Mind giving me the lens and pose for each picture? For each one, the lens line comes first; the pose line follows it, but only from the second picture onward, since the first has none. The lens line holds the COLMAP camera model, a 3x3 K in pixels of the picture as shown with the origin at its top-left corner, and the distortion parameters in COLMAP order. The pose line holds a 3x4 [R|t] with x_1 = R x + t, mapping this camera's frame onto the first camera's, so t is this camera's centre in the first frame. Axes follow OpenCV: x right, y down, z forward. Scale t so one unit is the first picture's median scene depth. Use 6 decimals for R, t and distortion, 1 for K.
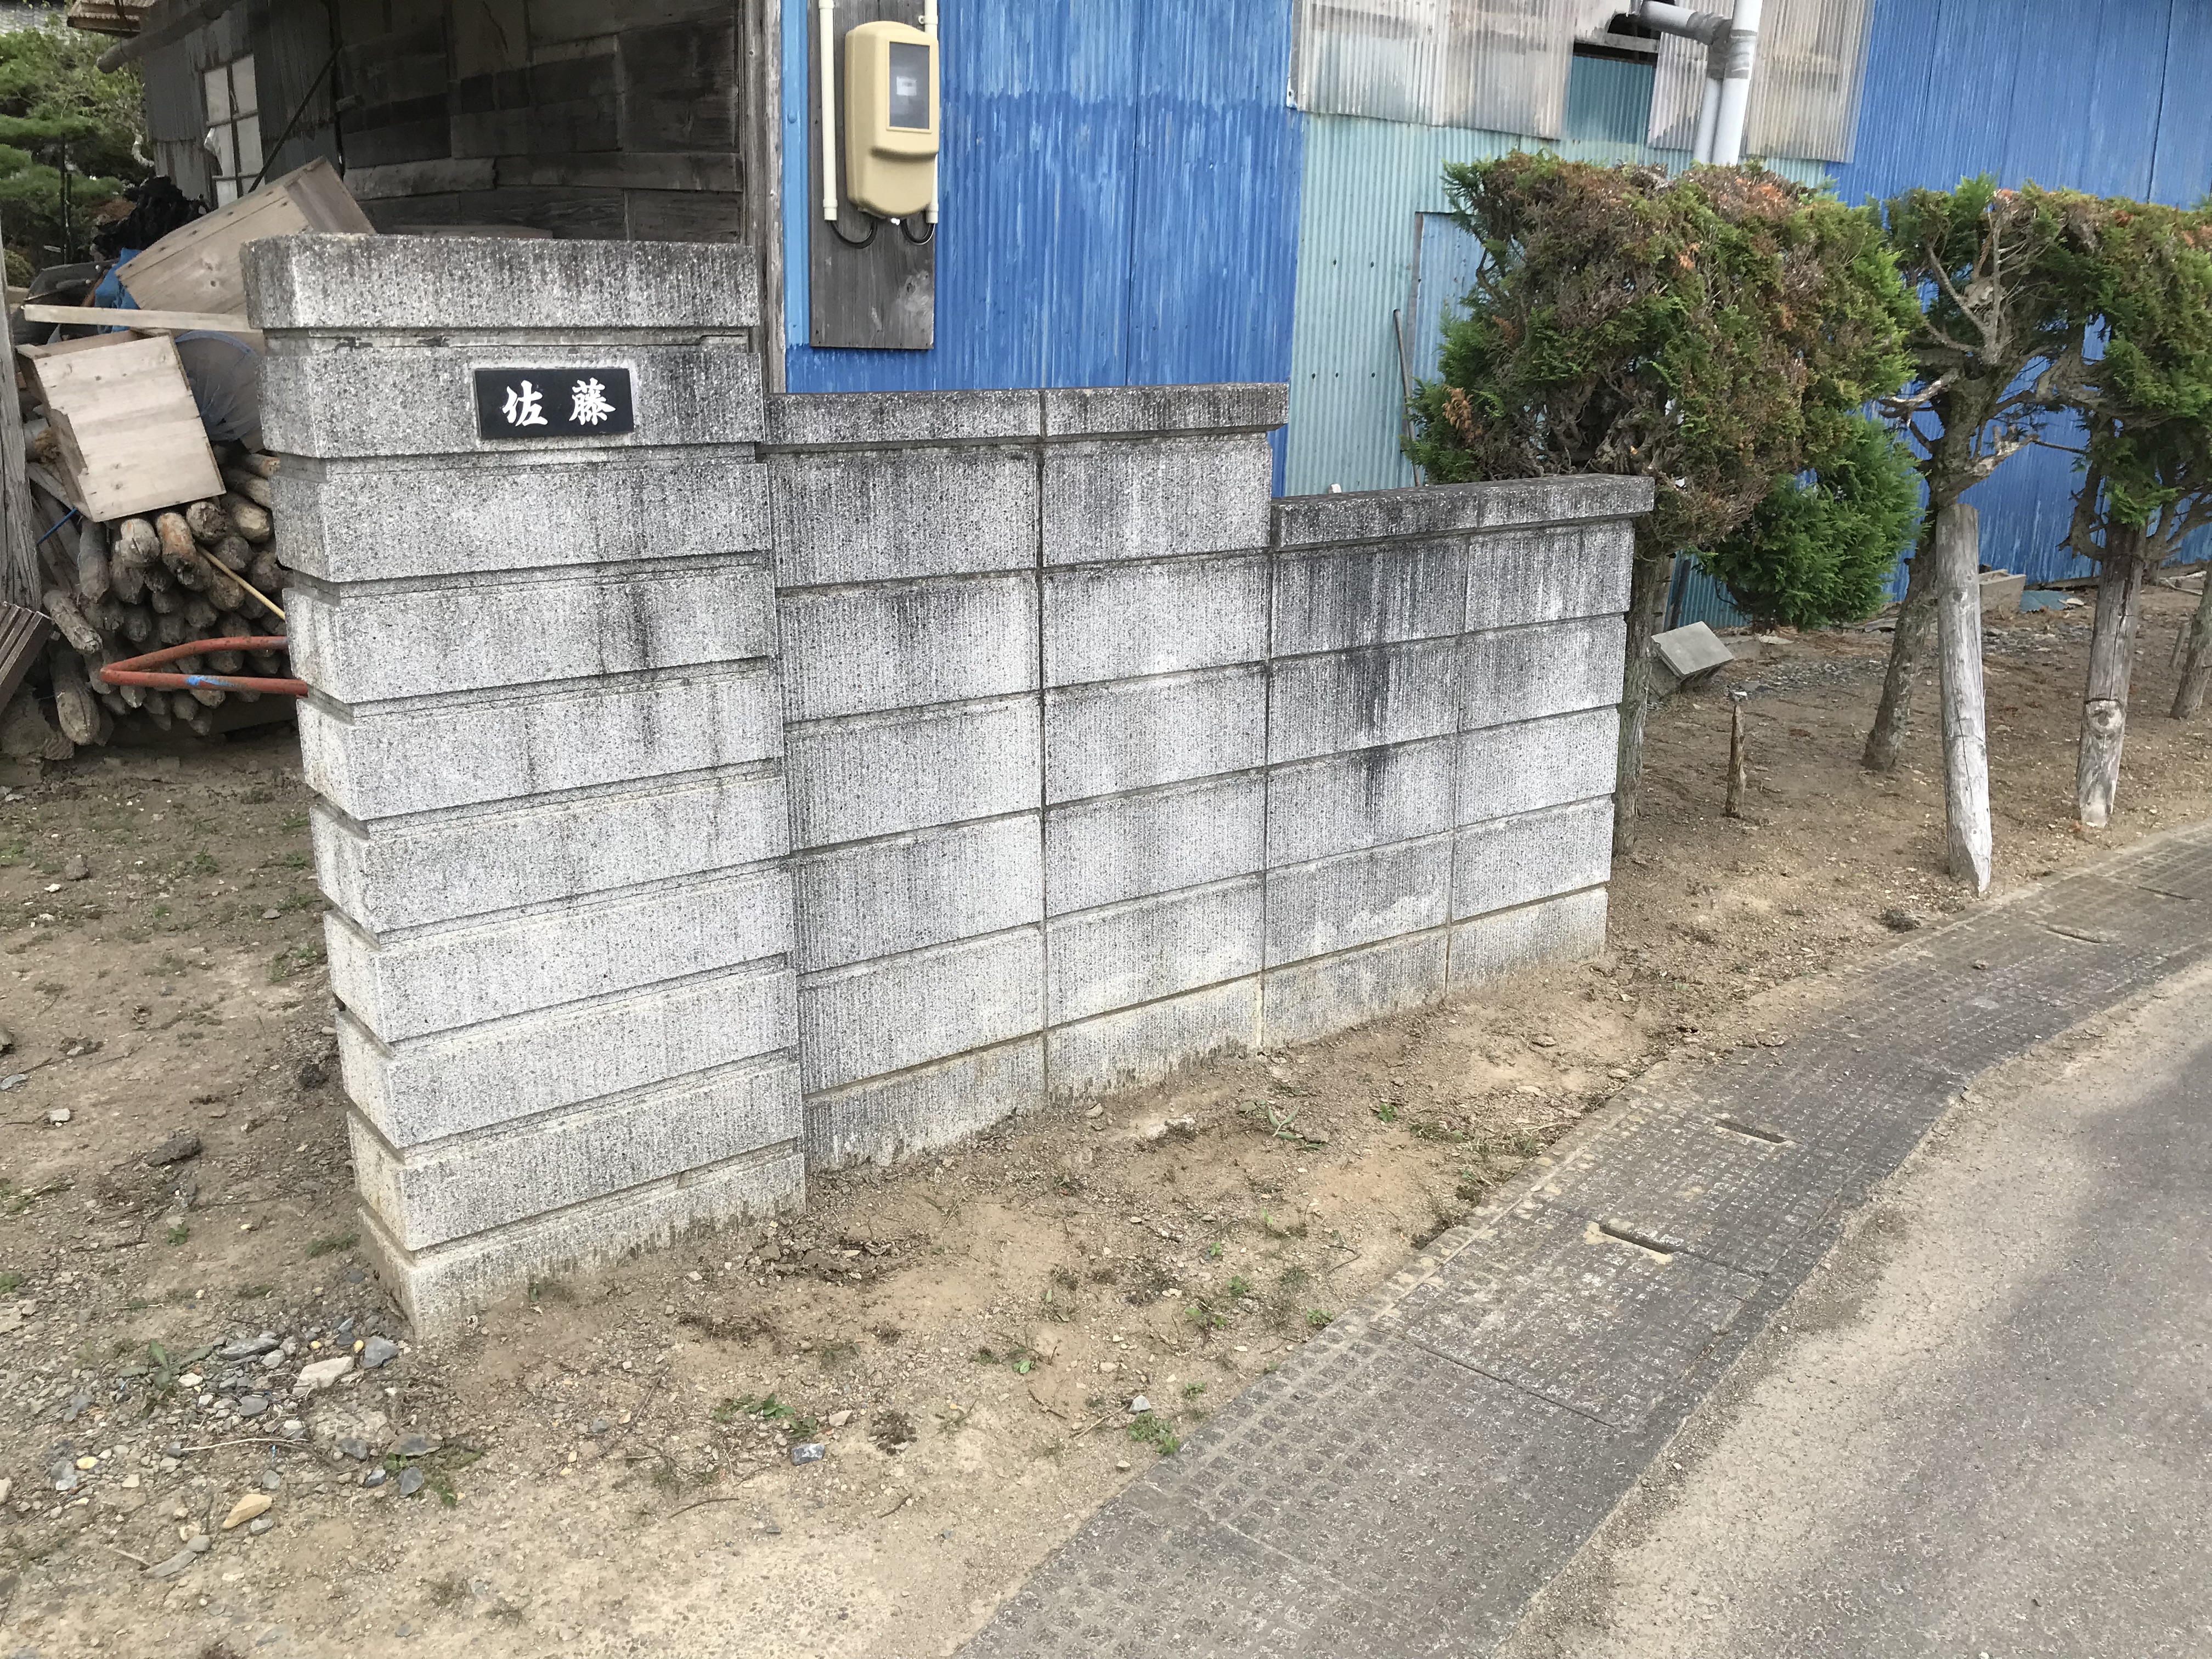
lens RADIAL K [[1803.9, 0, 1104.7], [0, 1803.9, 808.4], [0, 0, 1]] dist [0.123613, -0.248649]
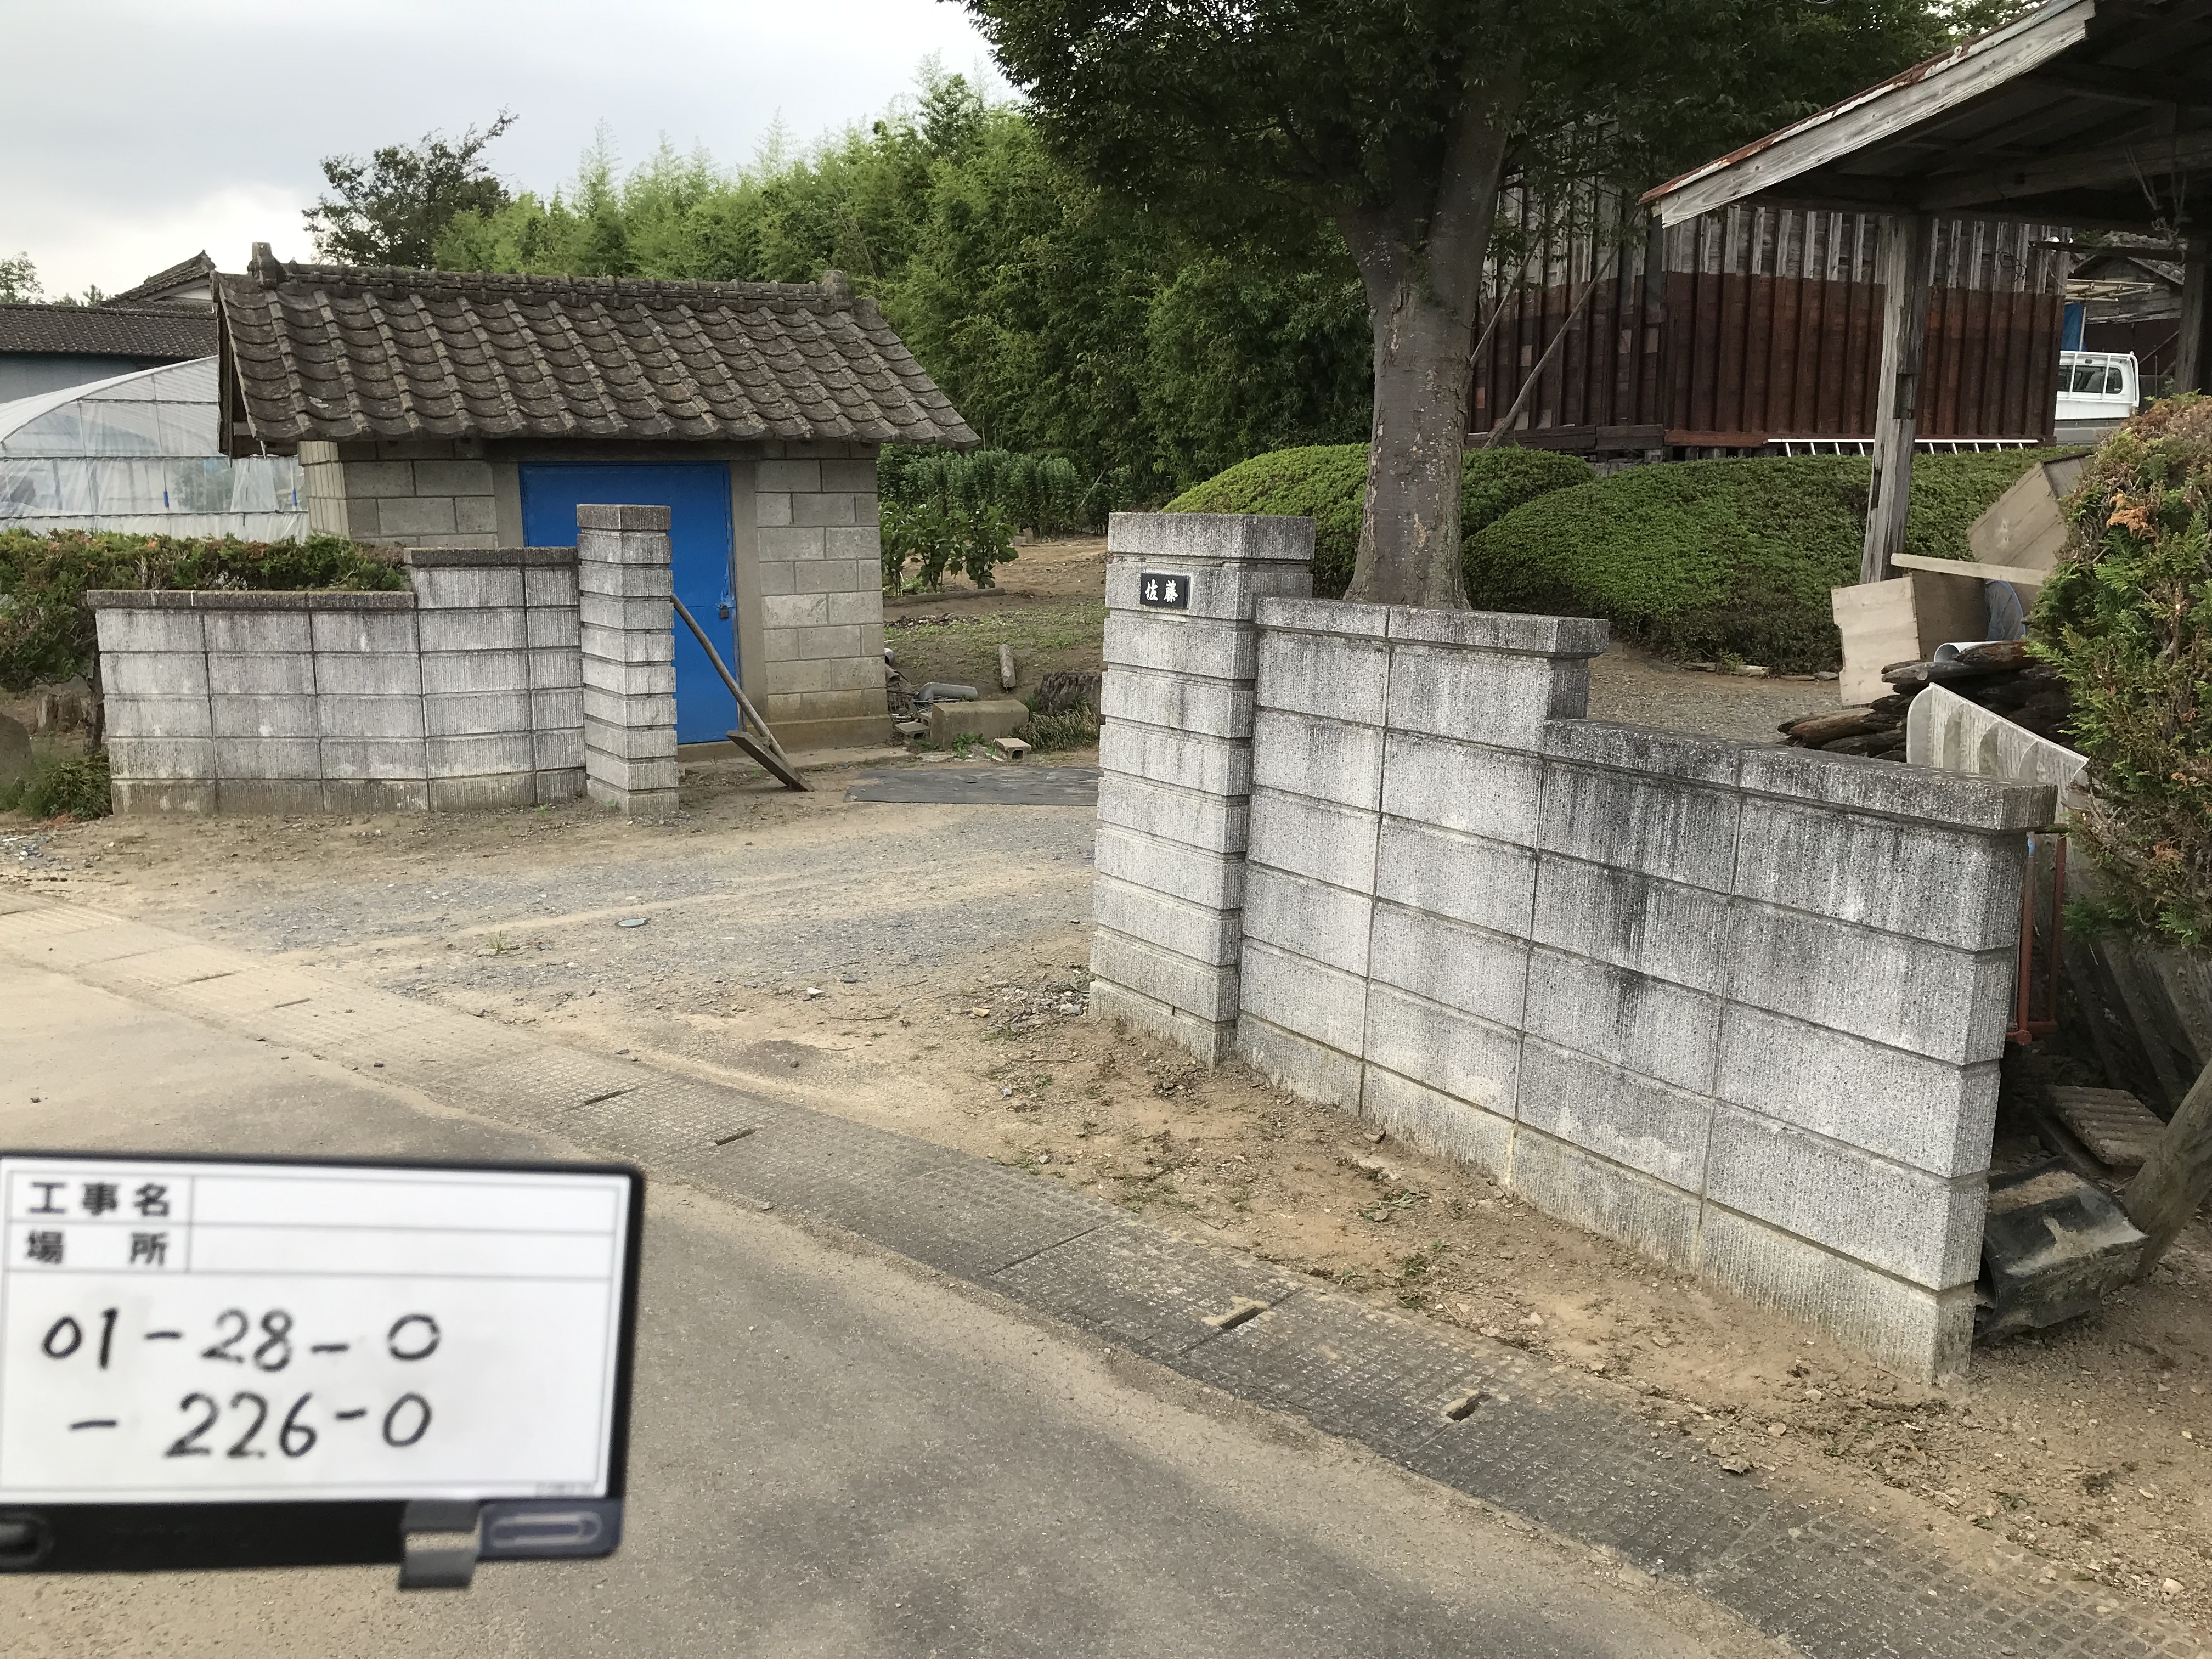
lens RADIAL K [[1834.4, 0, 1102.1], [0, 1834.4, 823.0], [0, 0, 1]] dist [0.012630, 0.010615]
pose [[-0.077313, 0.158349, -0.984352, 1.365957], [-0.283920, 0.942931, 0.173985, -0.240517], [0.955726, 0.292929, -0.027942, 0.814070]]
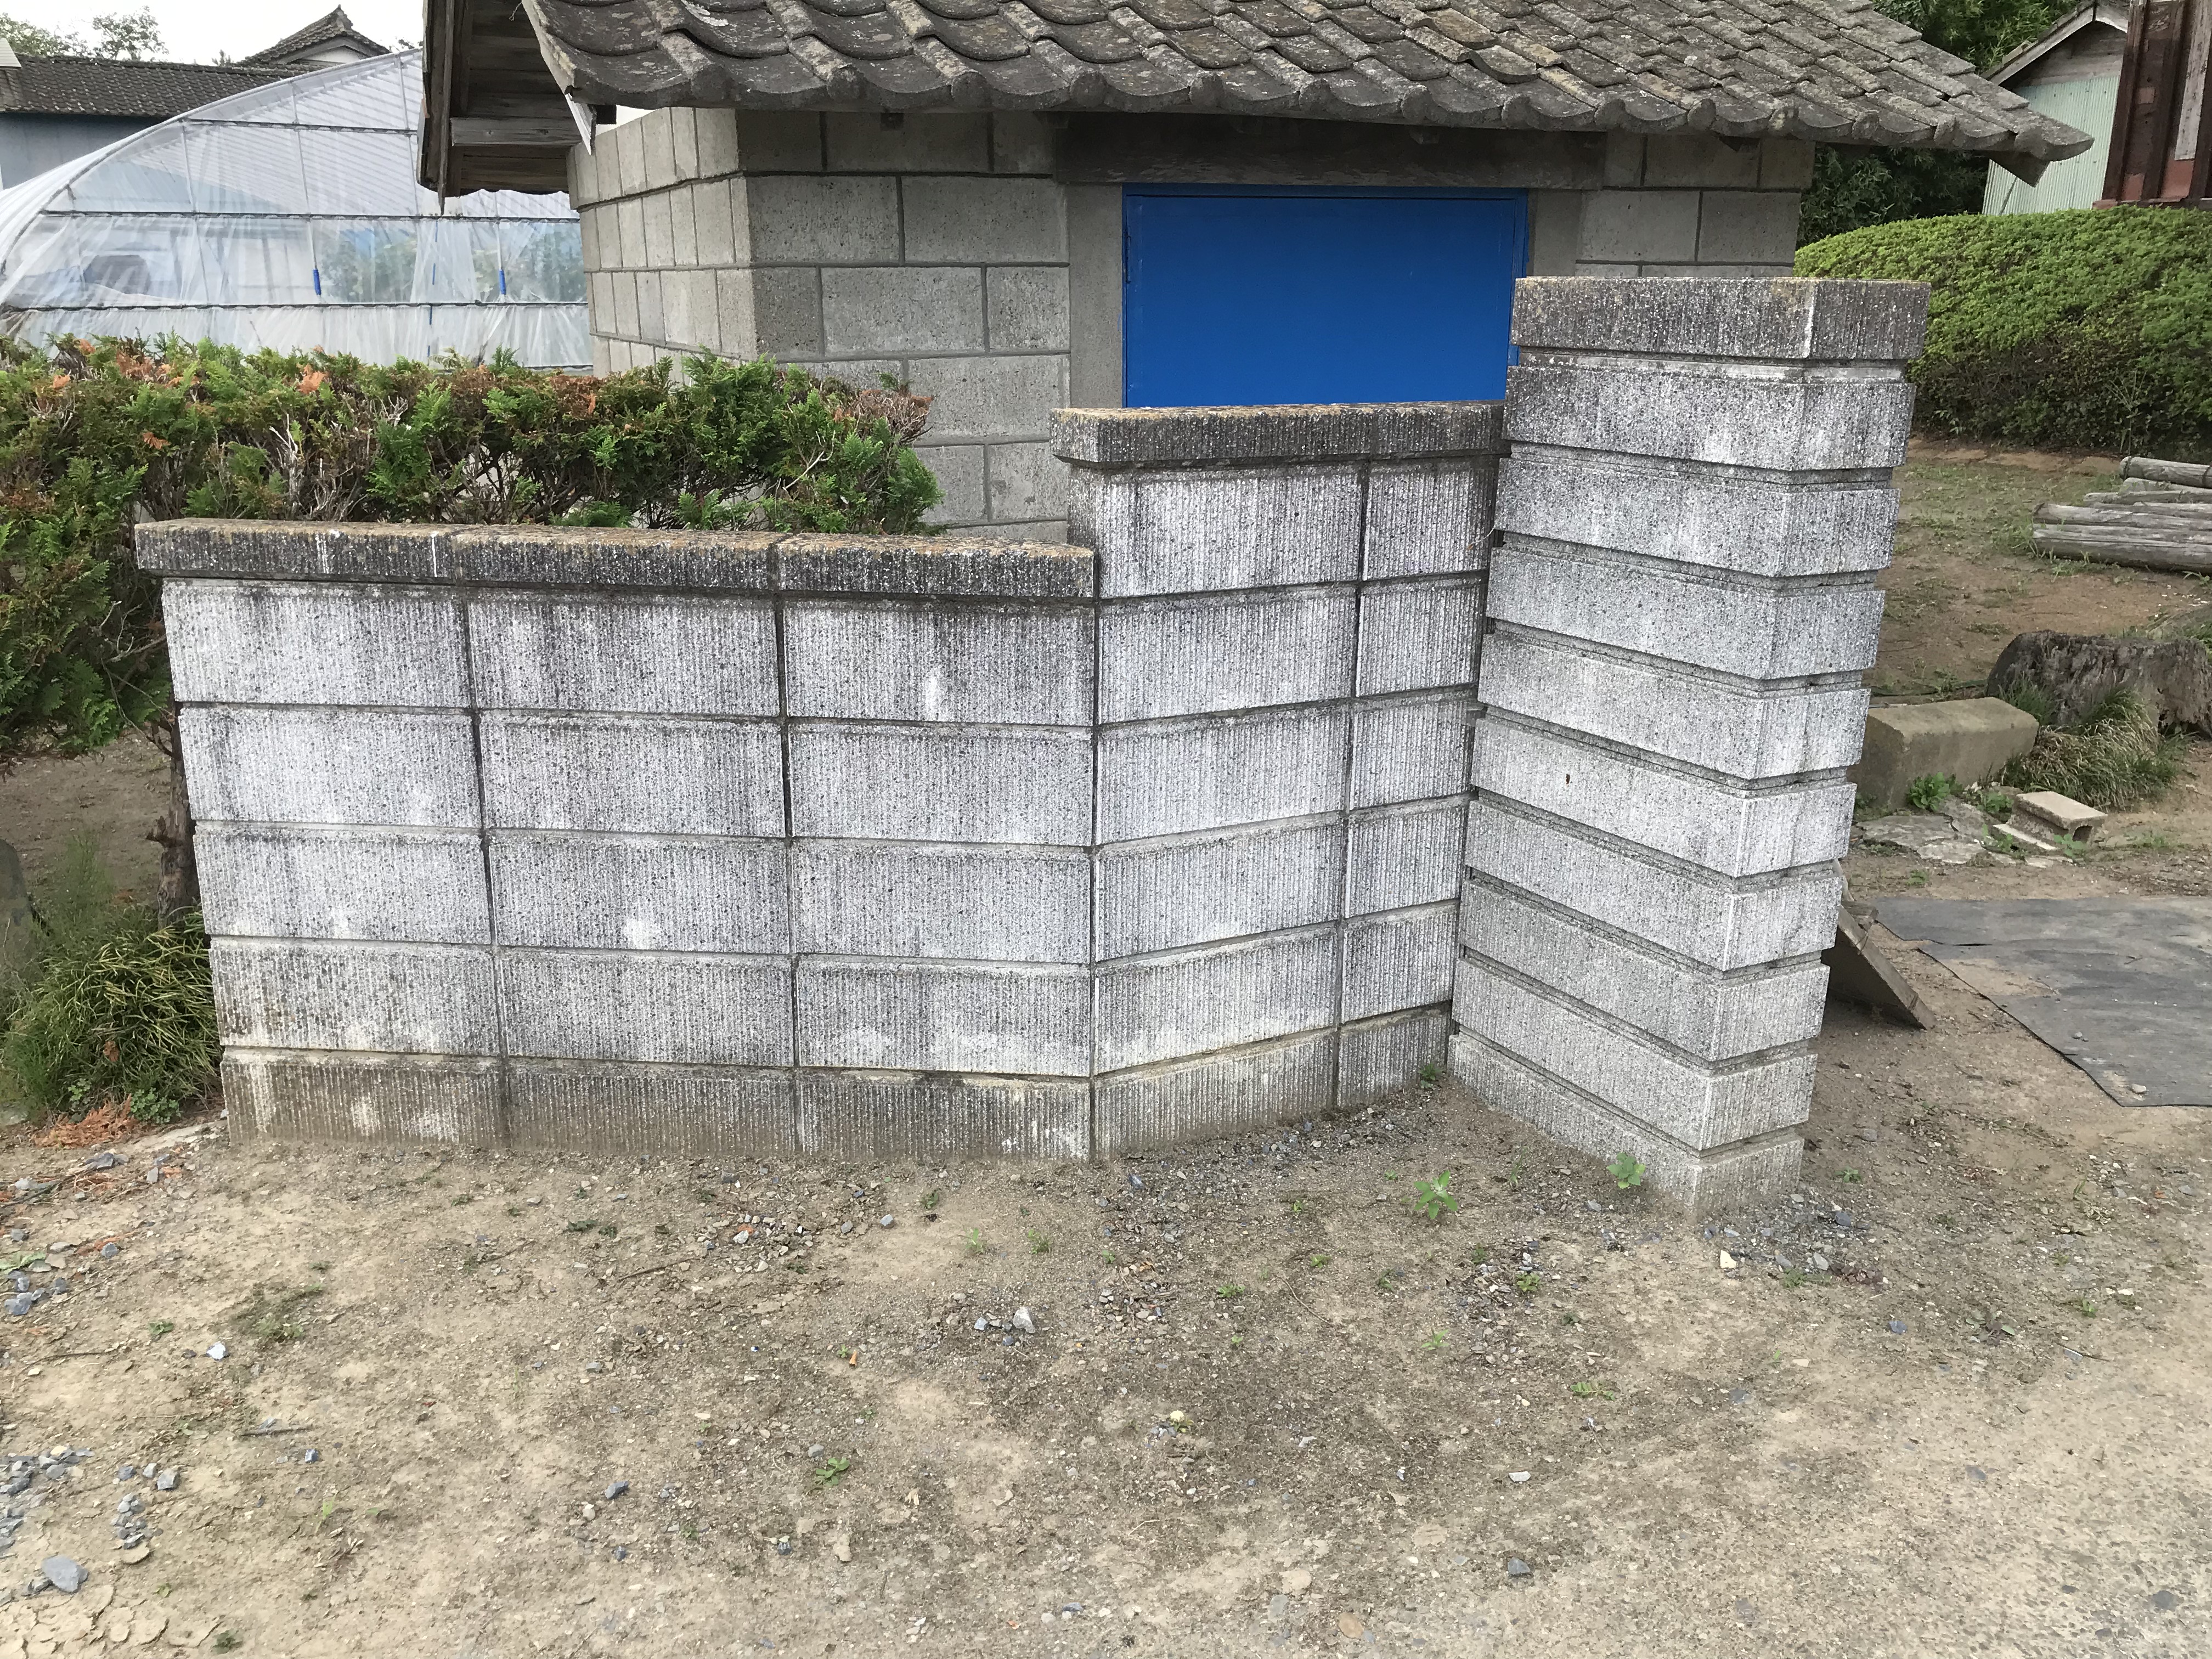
lens RADIAL K [[1834.4, 0, 1102.1], [0, 1834.4, 823.0], [0, 0, 1]] dist [0.012630, 0.010615]
pose [[-0.145830, 0.255361, -0.955785, 0.732382], [-0.290545, 0.912455, 0.288115, -0.131557], [0.945683, 0.319715, -0.058870, 0.438416]]
